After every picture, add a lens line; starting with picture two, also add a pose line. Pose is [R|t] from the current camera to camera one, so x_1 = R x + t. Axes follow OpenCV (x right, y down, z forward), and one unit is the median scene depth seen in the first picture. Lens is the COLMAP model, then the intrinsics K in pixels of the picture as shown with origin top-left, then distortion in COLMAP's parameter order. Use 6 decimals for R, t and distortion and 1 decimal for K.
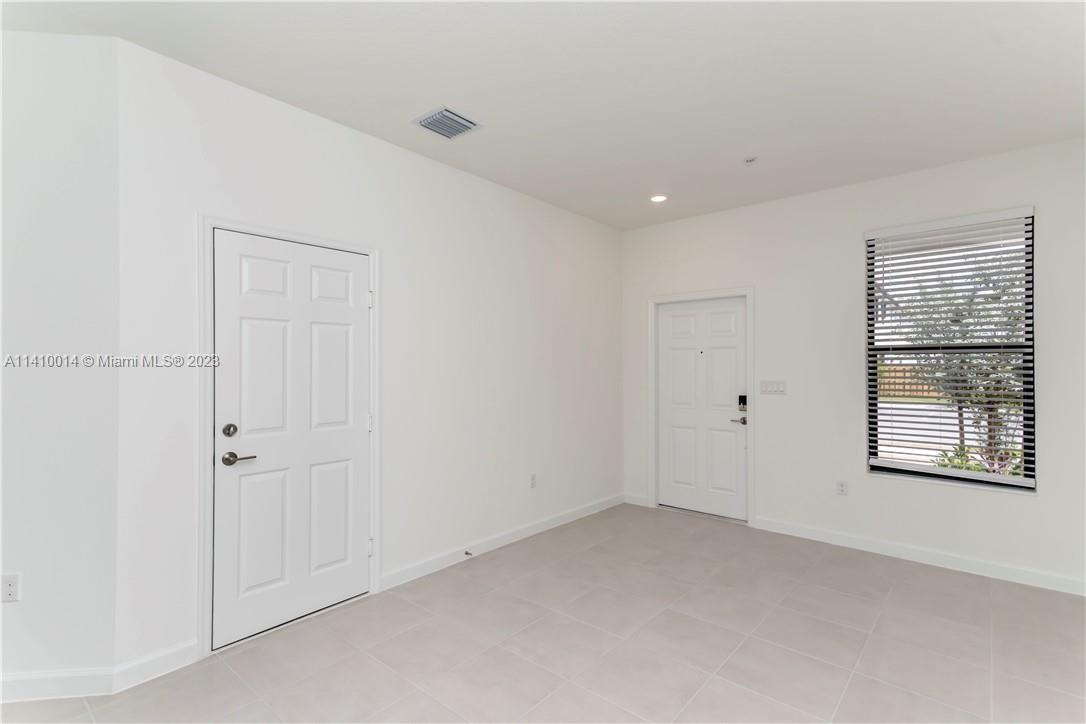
lens RADIAL K [[518.9, 0, 552.2], [0, 518.9, 362.5], [0, 0, 1]] dist [0.022093, 0.000589]
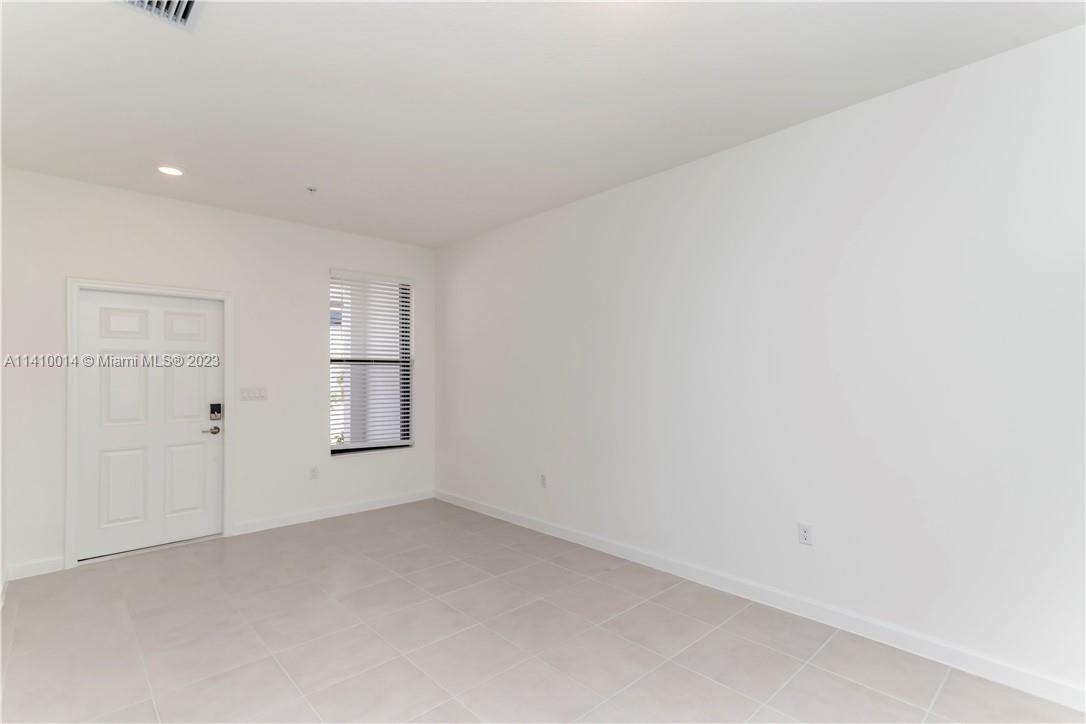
lens RADIAL K [[518.9, 0, 552.2], [0, 518.9, 362.5], [0, 0, 1]] dist [0.022093, 0.000589]
pose [[0.095005, 0.022050, 0.995233, -0.556055], [-0.005602, 0.999751, -0.021615, 0.004894], [-0.995461, -0.003522, 0.095104, 0.302008]]
